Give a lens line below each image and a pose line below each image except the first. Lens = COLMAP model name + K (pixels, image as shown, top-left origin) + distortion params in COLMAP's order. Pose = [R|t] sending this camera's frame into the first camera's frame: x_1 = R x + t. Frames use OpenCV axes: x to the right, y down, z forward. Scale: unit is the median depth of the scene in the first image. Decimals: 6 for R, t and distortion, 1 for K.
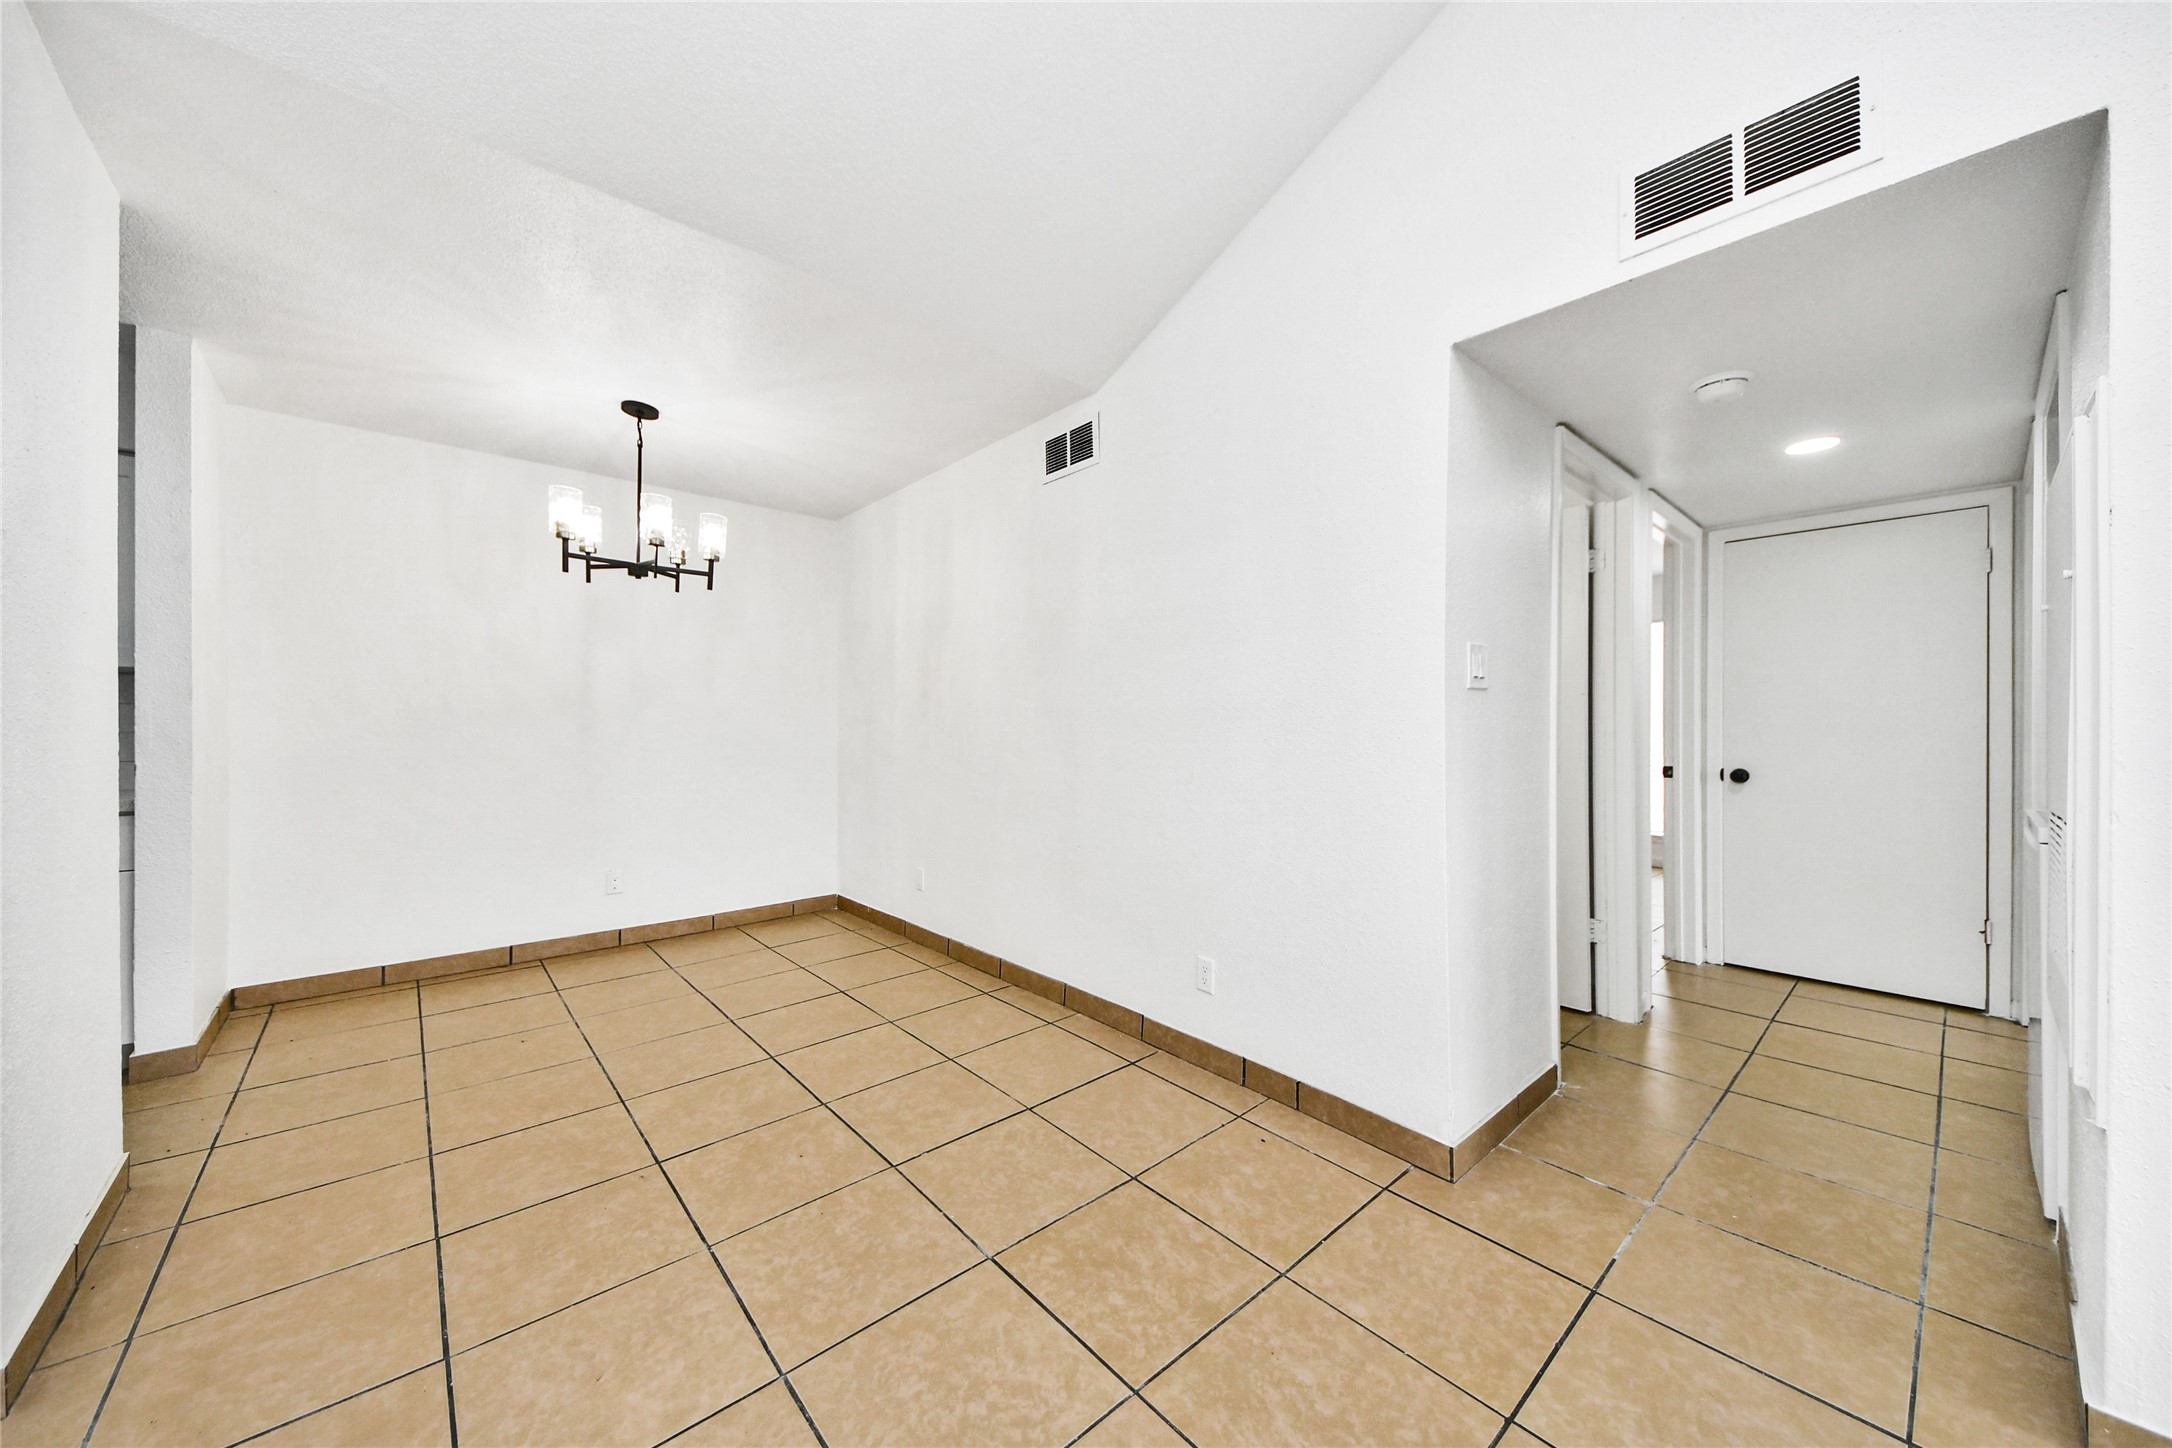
lens RADIAL K [[775.9, 0, 1084.2], [0, 775.9, 724.0], [0, 0, 1]] dist [0.034150, -0.011985]
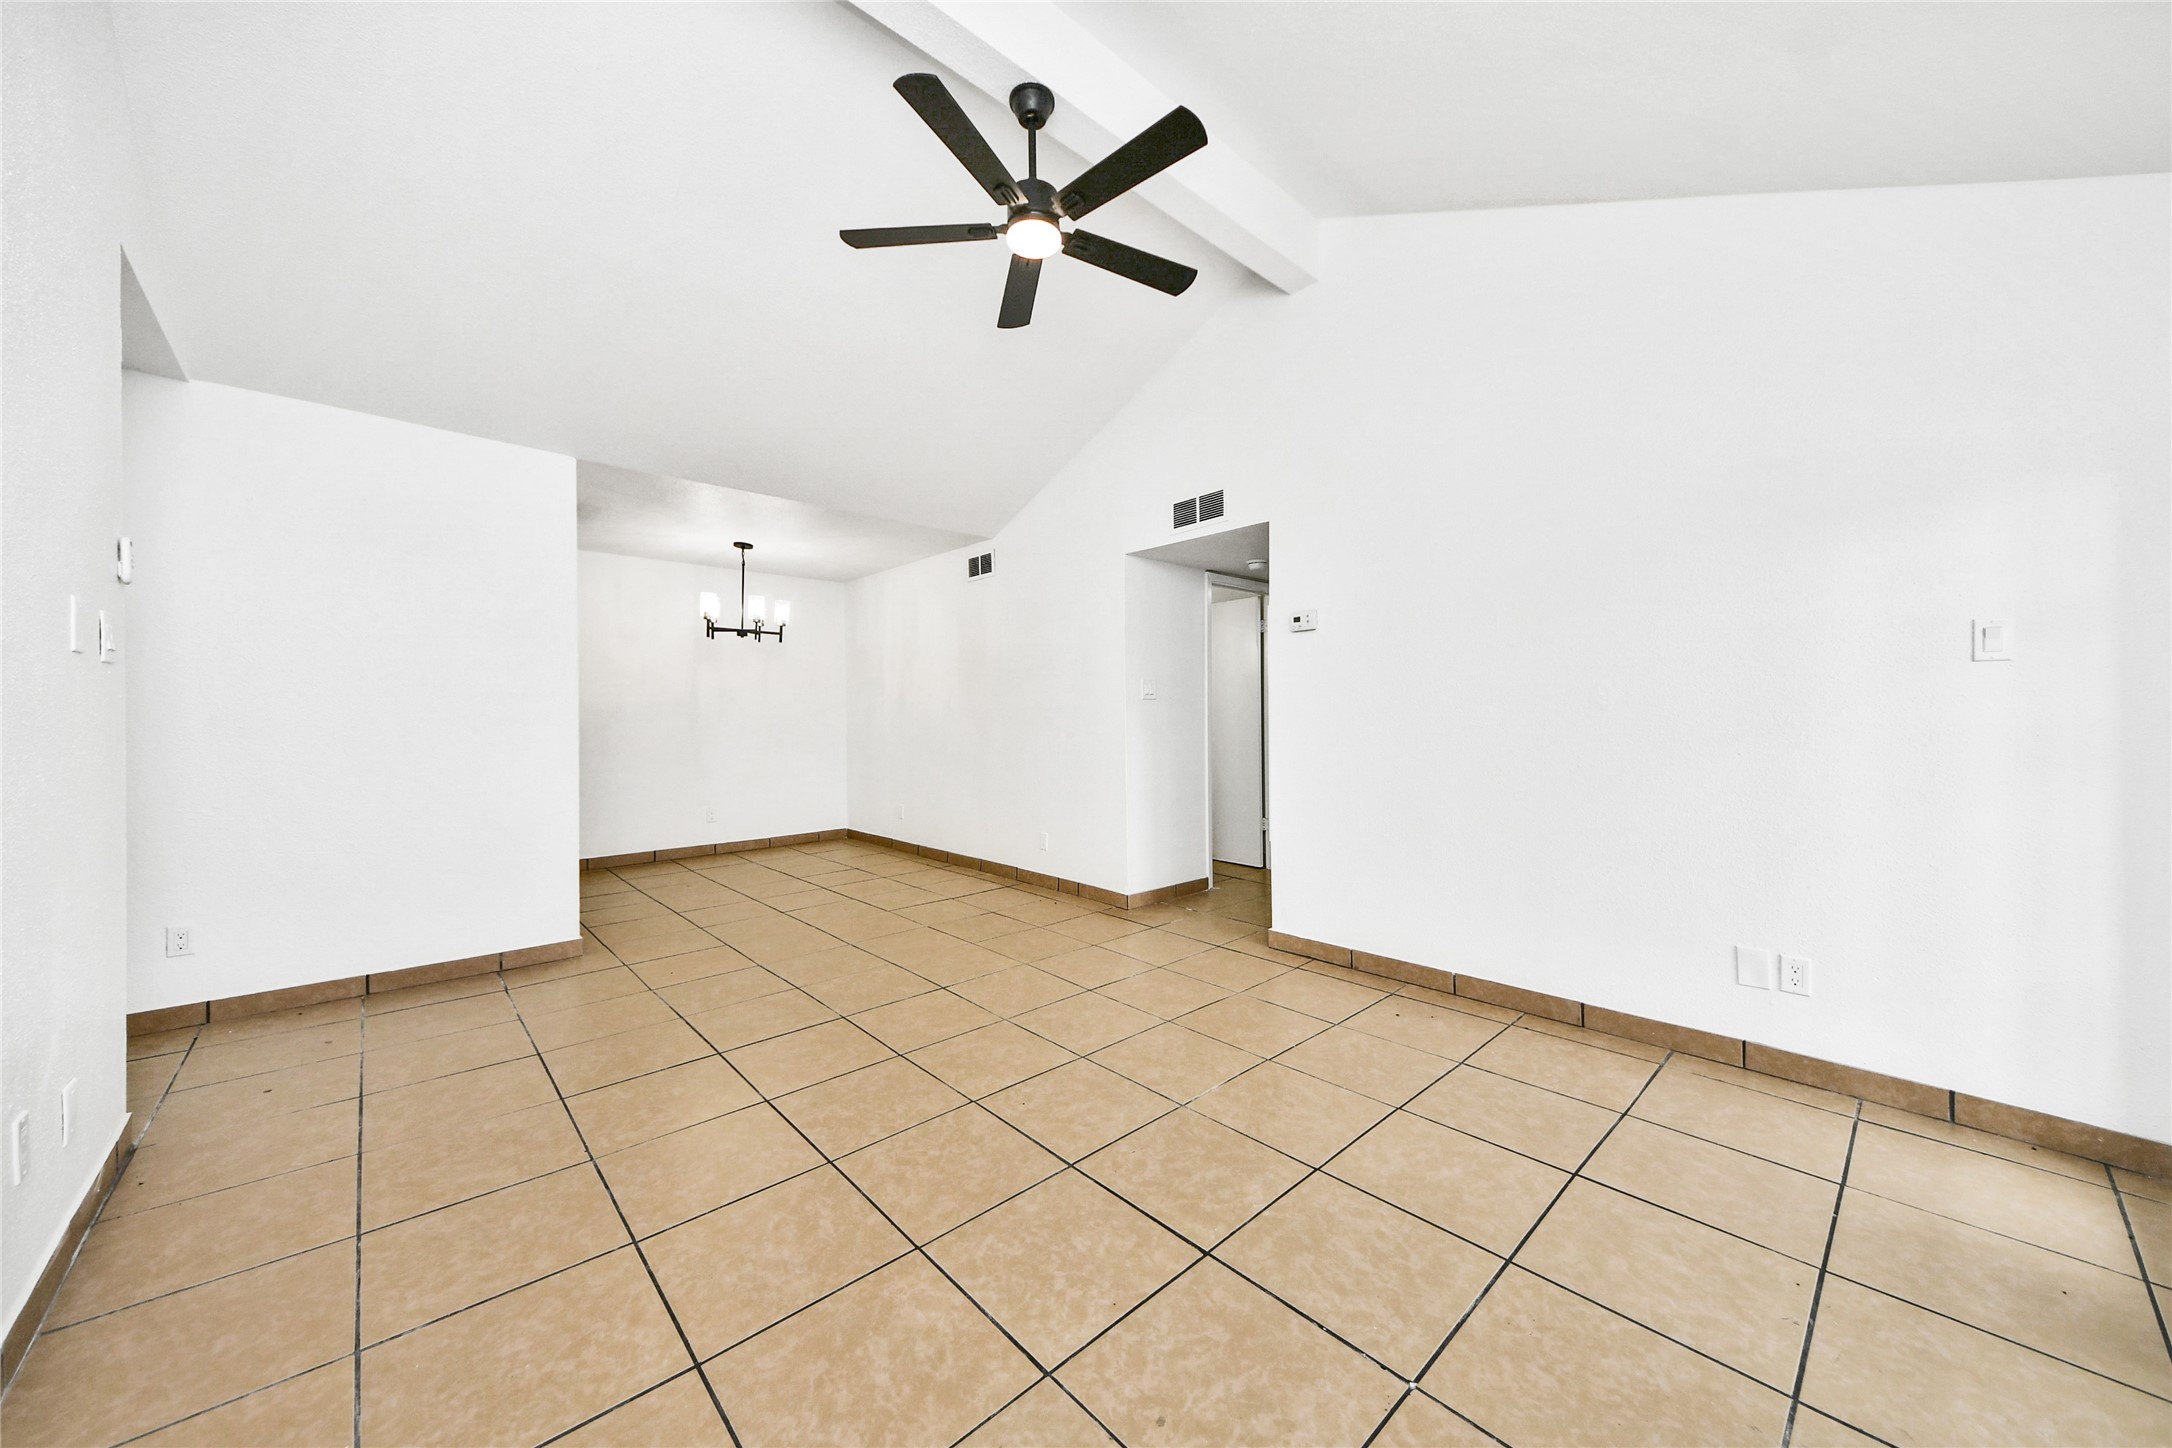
lens RADIAL K [[775.9, 0, 1103.4], [0, 775.9, 706.8], [0, 0, 1]] dist [0.034150, -0.011985]
pose [[0.999178, -0.007559, 0.039839, 0.225167], [0.007945, 0.999923, -0.009516, -0.001802], [-0.039764, 0.009825, 0.999161, -0.966999]]
